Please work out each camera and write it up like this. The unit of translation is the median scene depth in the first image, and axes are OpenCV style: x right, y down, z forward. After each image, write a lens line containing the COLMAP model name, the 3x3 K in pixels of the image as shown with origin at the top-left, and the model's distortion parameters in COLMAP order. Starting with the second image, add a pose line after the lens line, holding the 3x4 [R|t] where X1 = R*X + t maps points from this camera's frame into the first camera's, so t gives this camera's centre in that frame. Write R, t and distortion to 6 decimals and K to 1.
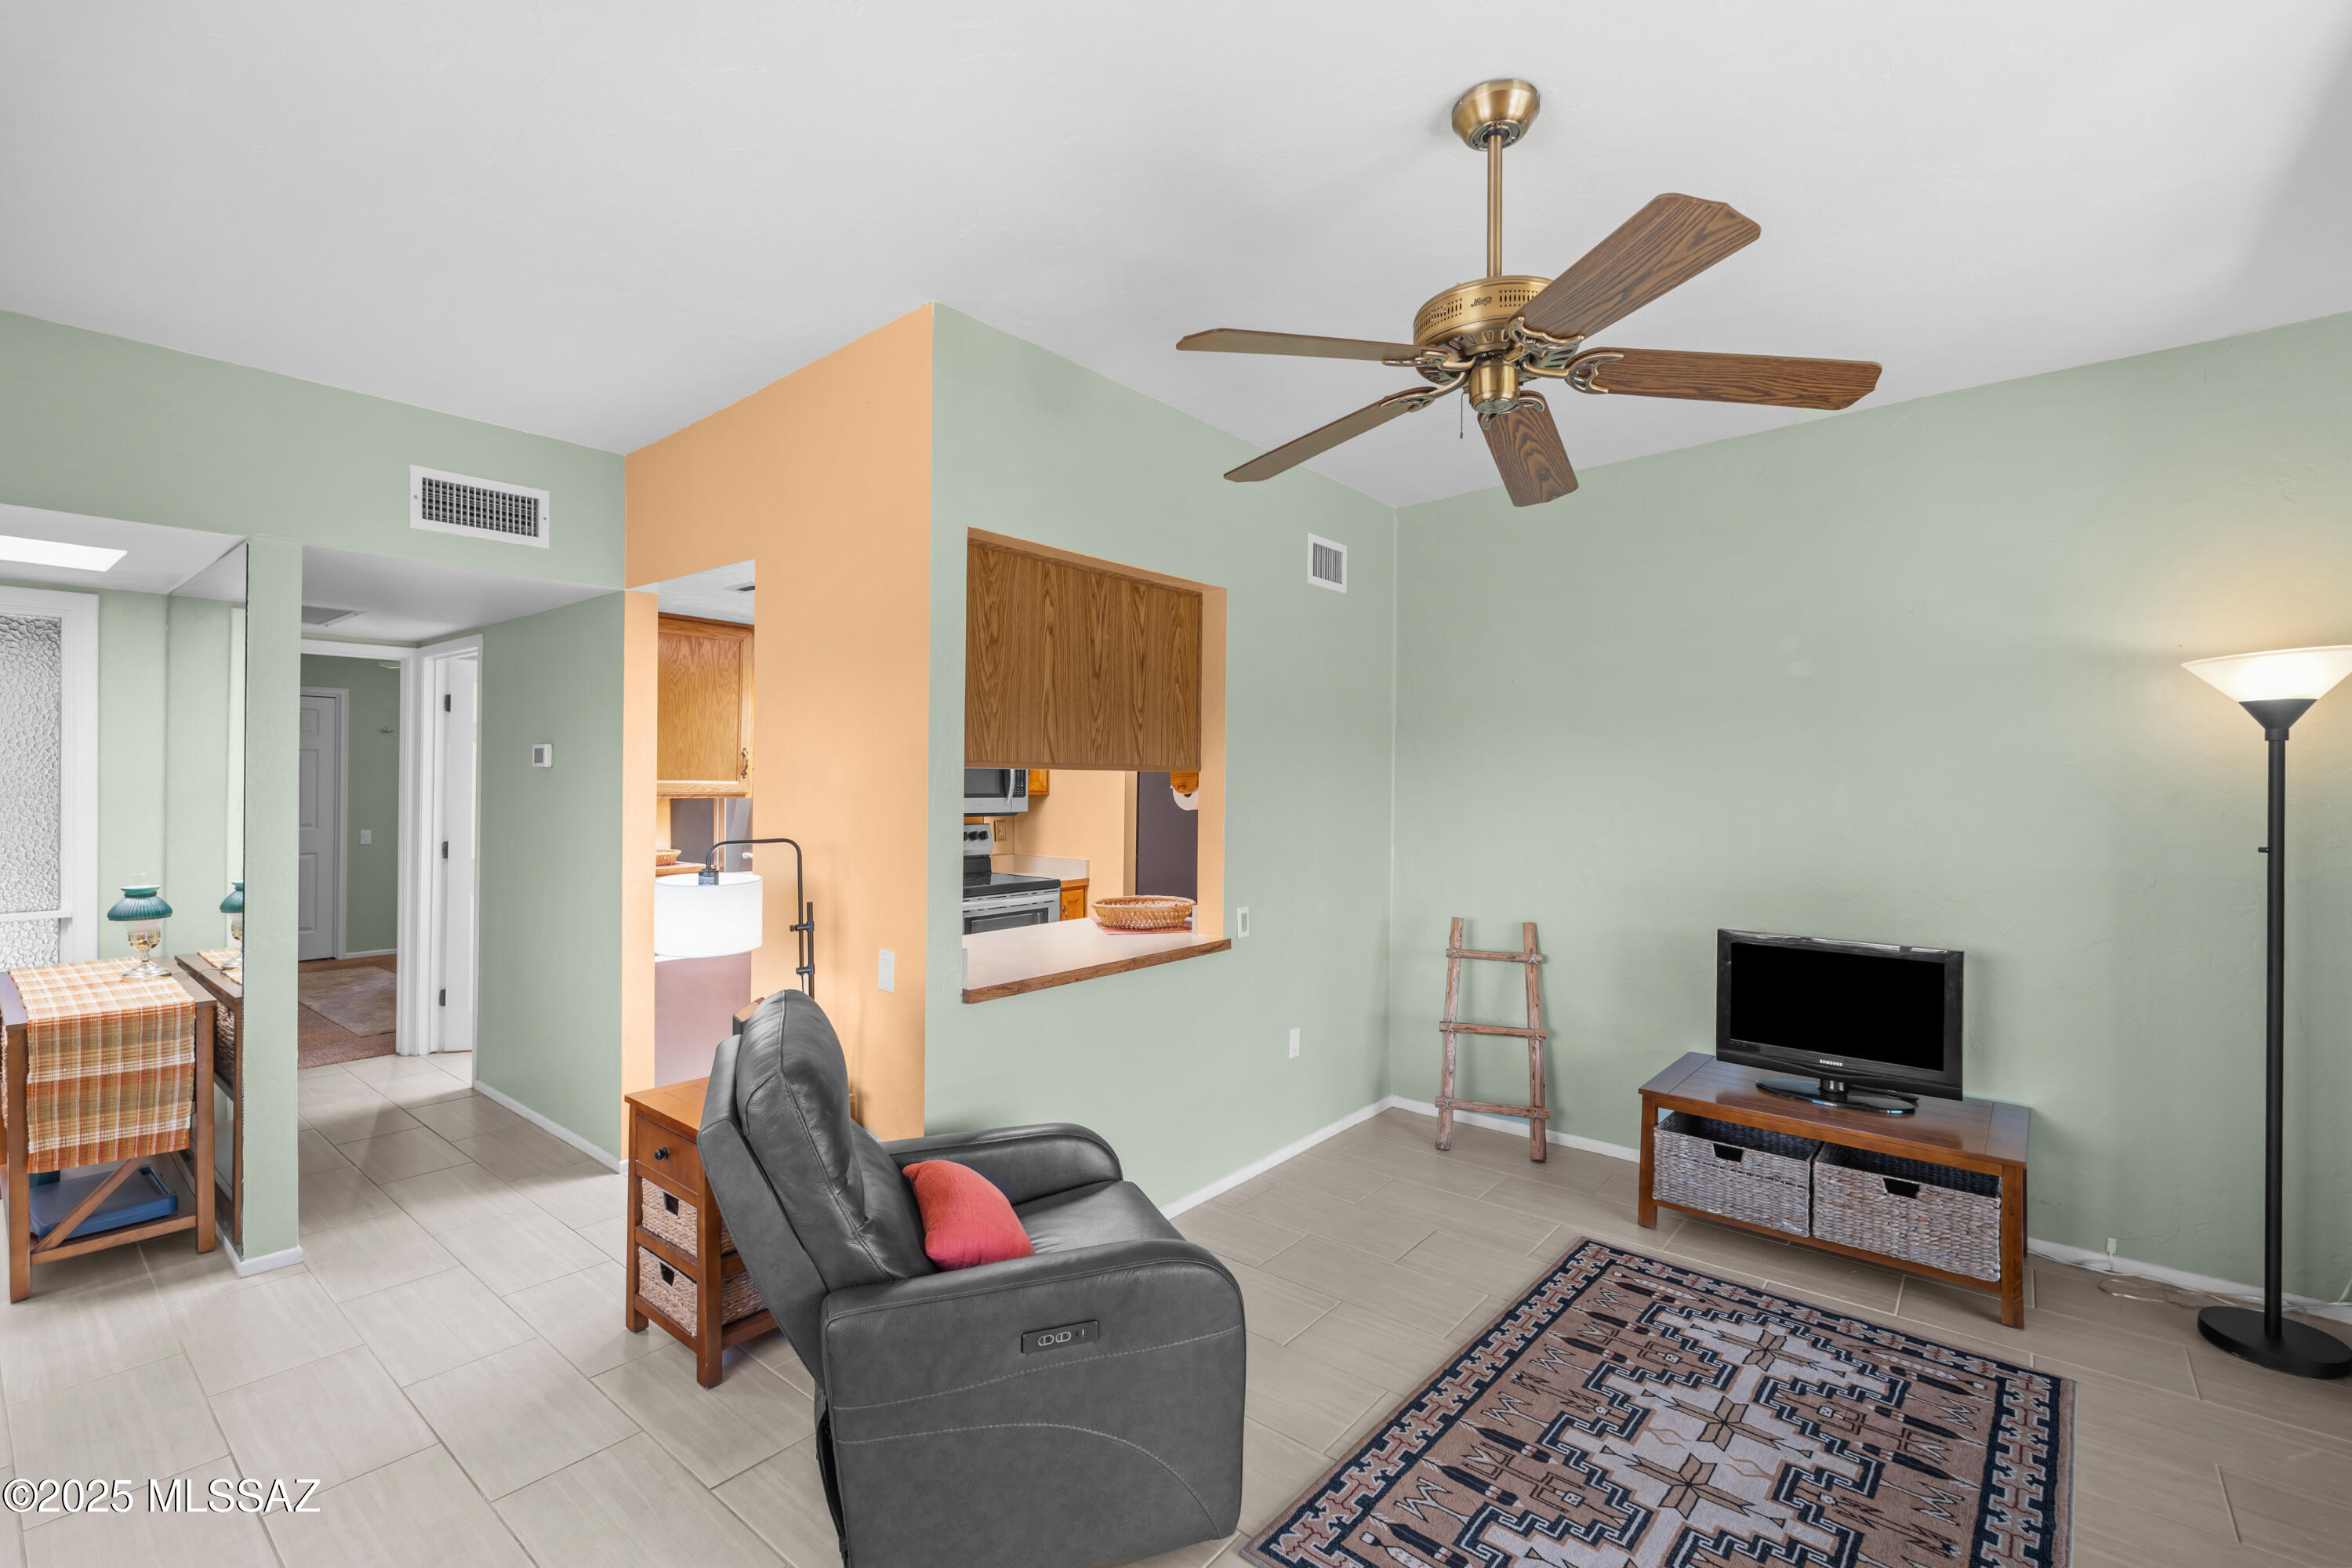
lens RADIAL K [[1047.7, 0, 1172.7], [0, 1047.7, 776.5], [0, 0, 1]] dist [0.012748, 0.000133]
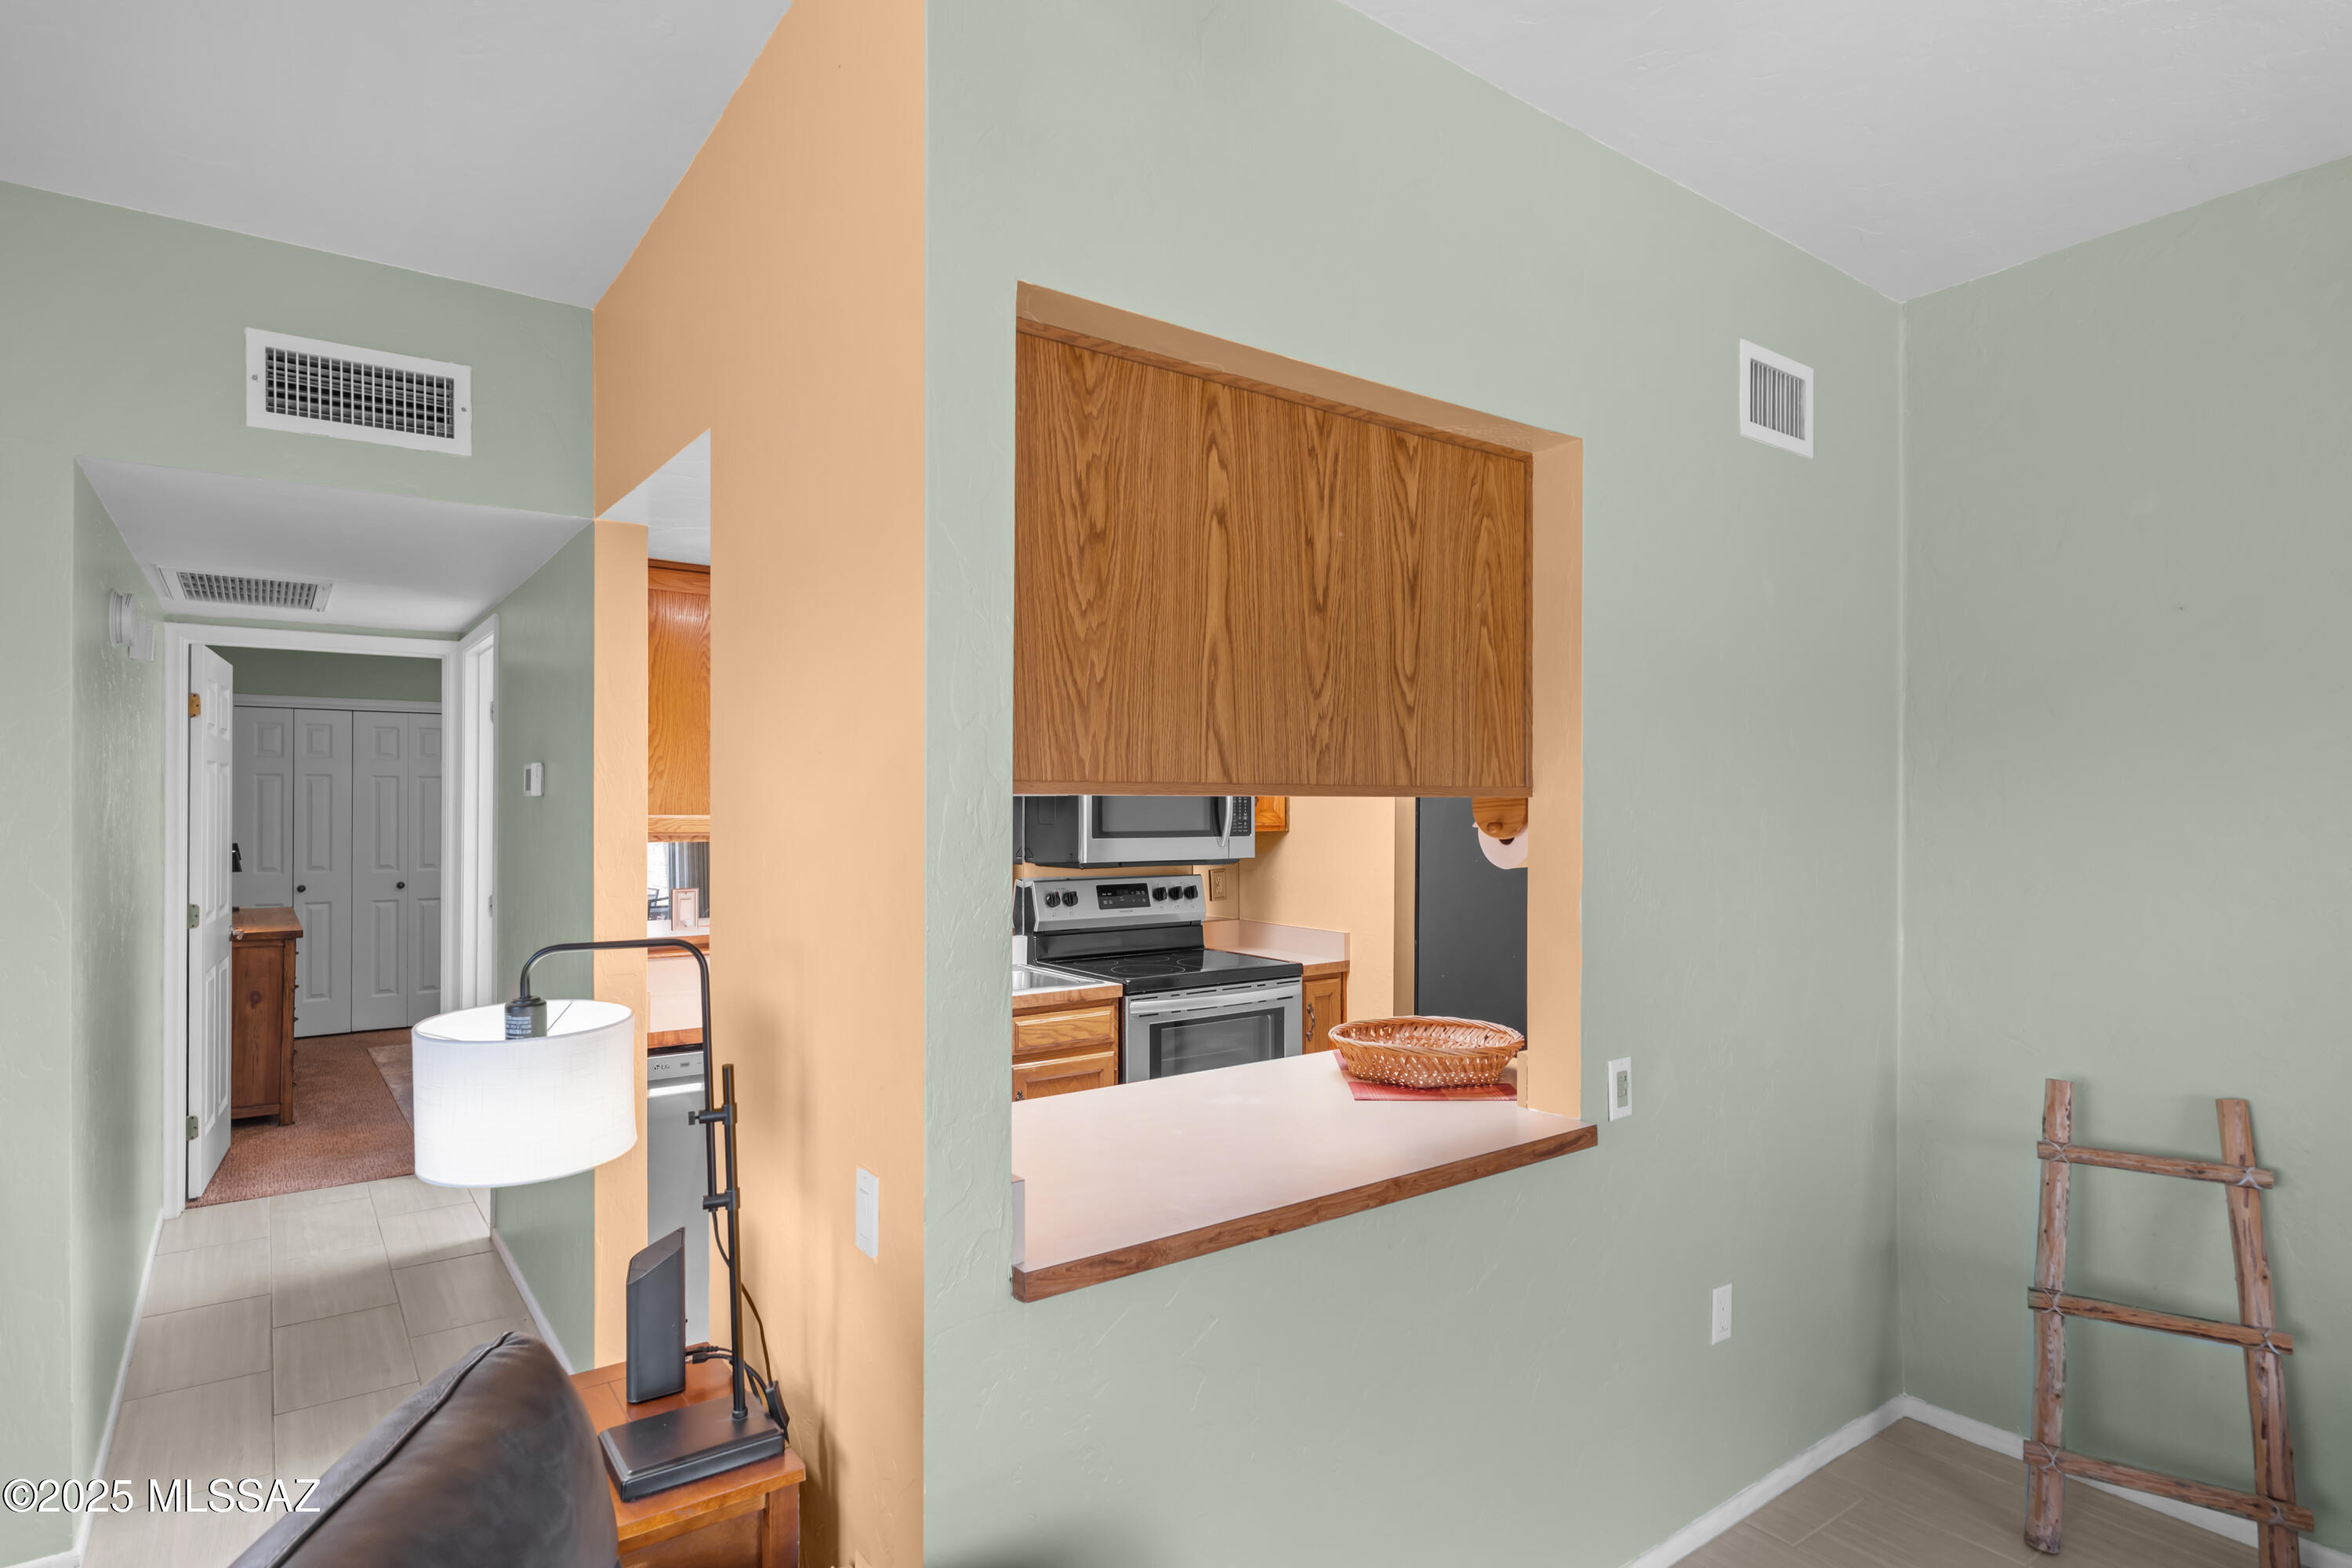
lens RADIAL K [[1257.6, 0, 1170.4], [0, 1257.6, 797.9], [0, 0, 1]] dist [-0.001333, 0.002036]
pose [[0.969812, -0.007766, -0.243730, 0.004628], [0.007197, 0.999969, -0.003224, -0.003158], [0.243748, 0.001372, 0.969838, 0.346336]]
